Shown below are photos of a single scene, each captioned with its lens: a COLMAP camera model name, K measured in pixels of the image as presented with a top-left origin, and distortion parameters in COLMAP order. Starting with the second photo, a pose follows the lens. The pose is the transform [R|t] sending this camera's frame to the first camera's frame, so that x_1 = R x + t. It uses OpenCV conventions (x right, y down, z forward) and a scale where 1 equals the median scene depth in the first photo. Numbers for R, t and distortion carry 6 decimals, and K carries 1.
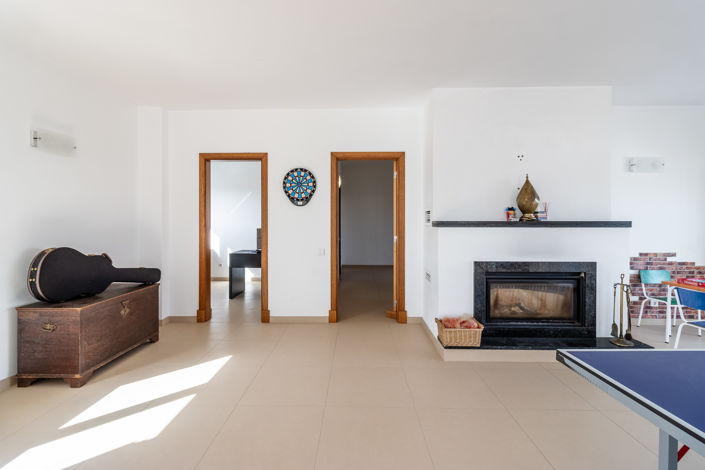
lens RADIAL K [[326.2, 0, 350.4], [0, 326.2, 222.5], [0, 0, 1]] dist [0.002538, 0.000560]
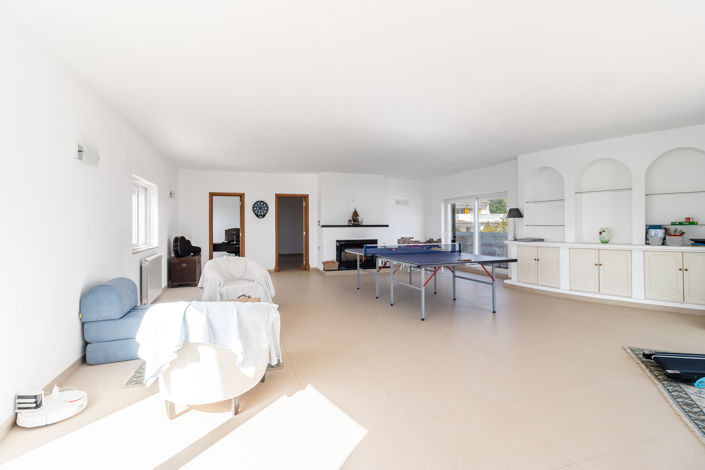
lens RADIAL K [[326.2, 0, 350.4], [0, 326.2, 222.5], [0, 0, 1]] dist [0.002538, 0.000560]
pose [[0.941217, -0.003155, 0.337787, -0.328836], [0.007609, 0.999901, -0.011861, 0.005969], [-0.337716, 0.013734, 0.941148, -1.236462]]
